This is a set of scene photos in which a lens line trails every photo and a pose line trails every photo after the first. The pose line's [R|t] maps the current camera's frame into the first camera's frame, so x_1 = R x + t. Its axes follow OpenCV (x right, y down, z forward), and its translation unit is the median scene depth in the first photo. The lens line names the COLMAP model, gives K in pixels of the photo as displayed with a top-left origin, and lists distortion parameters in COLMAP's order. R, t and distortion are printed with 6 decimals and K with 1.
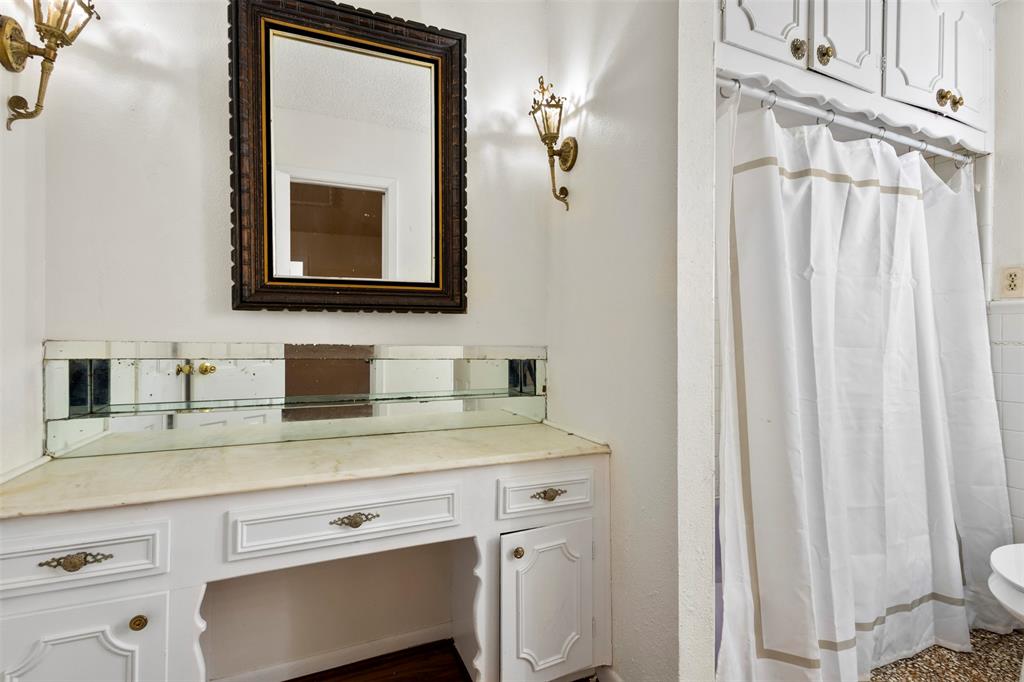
lens RADIAL K [[482.6, 0, 517.5], [0, 482.6, 323.3], [0, 0, 1]] dist [0.008311, -0.001116]
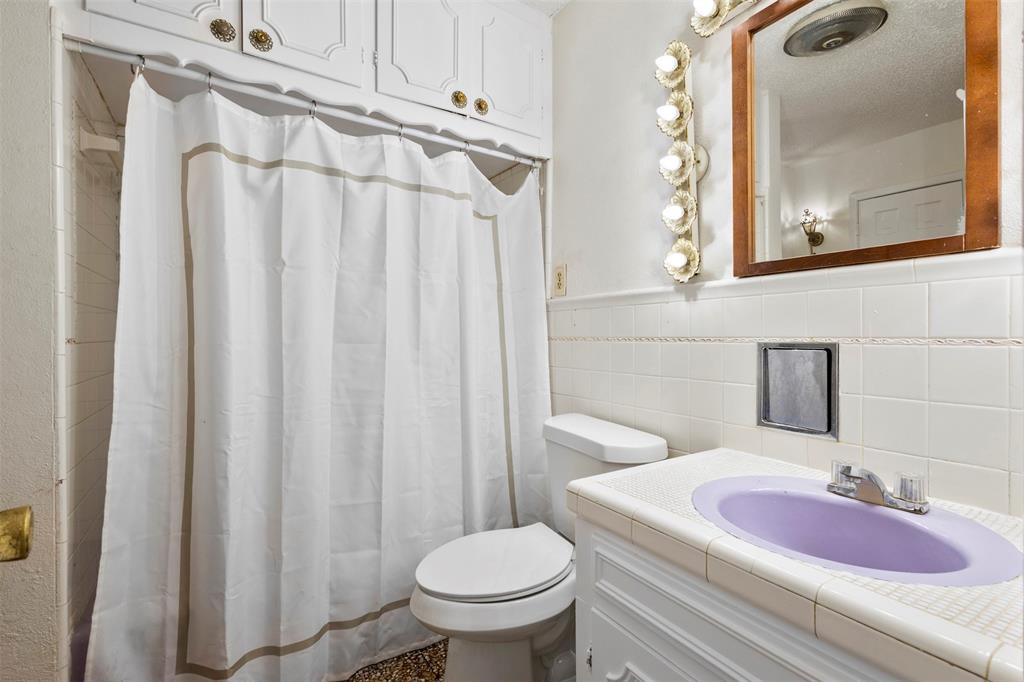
lens RADIAL K [[482.6, 0, 517.5], [0, 482.6, 323.3], [0, 0, 1]] dist [0.008311, -0.001116]
pose [[0.987127, 0.000077, 0.159938, 0.868982], [-0.000106, 1.000000, 0.000169, 0.008384], [-0.159937, -0.000184, 0.987127, -0.030375]]
